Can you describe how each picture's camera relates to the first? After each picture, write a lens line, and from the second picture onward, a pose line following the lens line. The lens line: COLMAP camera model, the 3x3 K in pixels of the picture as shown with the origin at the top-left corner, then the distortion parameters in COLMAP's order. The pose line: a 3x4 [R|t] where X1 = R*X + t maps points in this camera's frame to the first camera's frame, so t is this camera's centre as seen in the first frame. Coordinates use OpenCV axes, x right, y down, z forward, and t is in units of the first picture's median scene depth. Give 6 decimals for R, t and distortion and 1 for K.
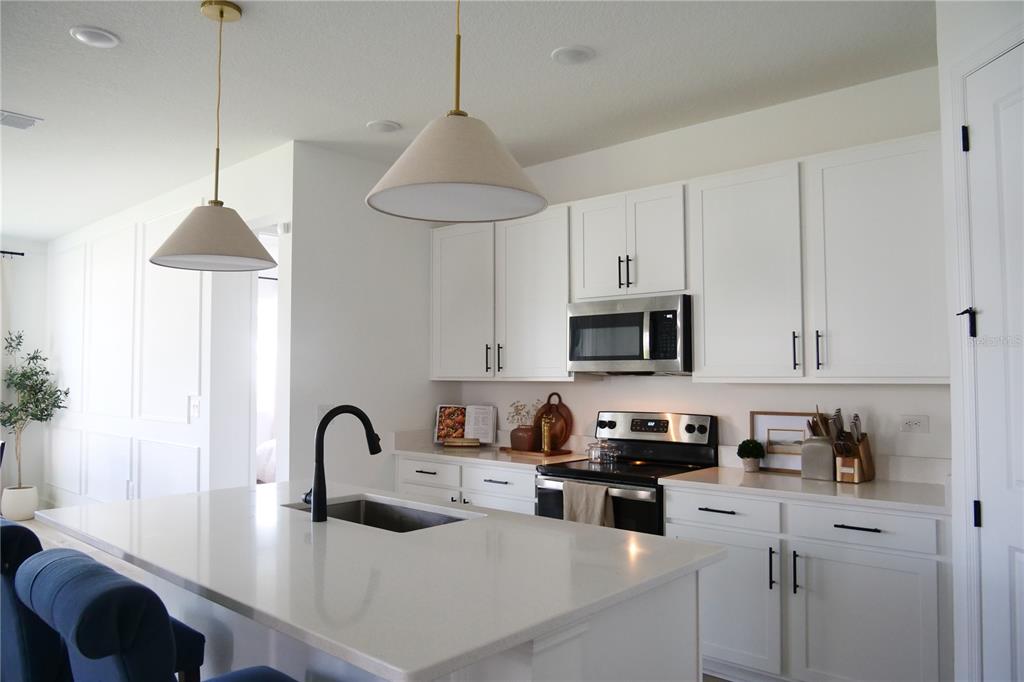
lens RADIAL K [[743.0, 0, 513.1], [0, 743.0, 339.6], [0, 0, 1]] dist [-0.008458, -0.002856]
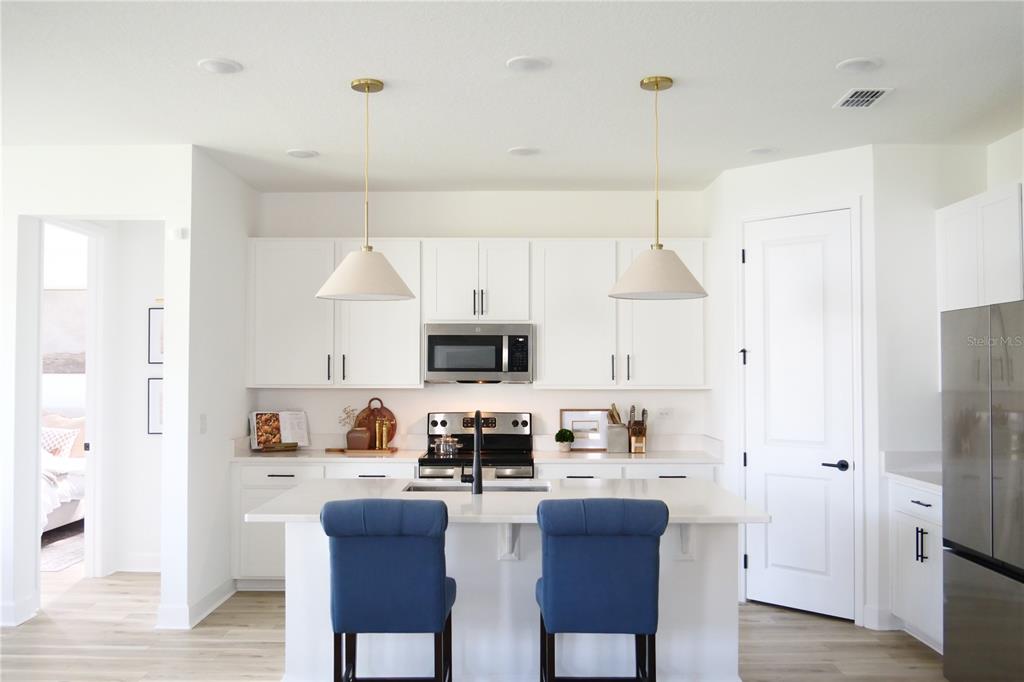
lens RADIAL K [[860.0, 0, 510.3], [0, 860.0, 344.7], [0, 0, 1]] dist [0.002172, -0.001430]
pose [[0.747463, 0.025643, 0.663808, -0.757517], [-0.035324, 0.999375, 0.001169, -0.021292], [-0.663363, -0.024322, 0.747902, -0.133415]]
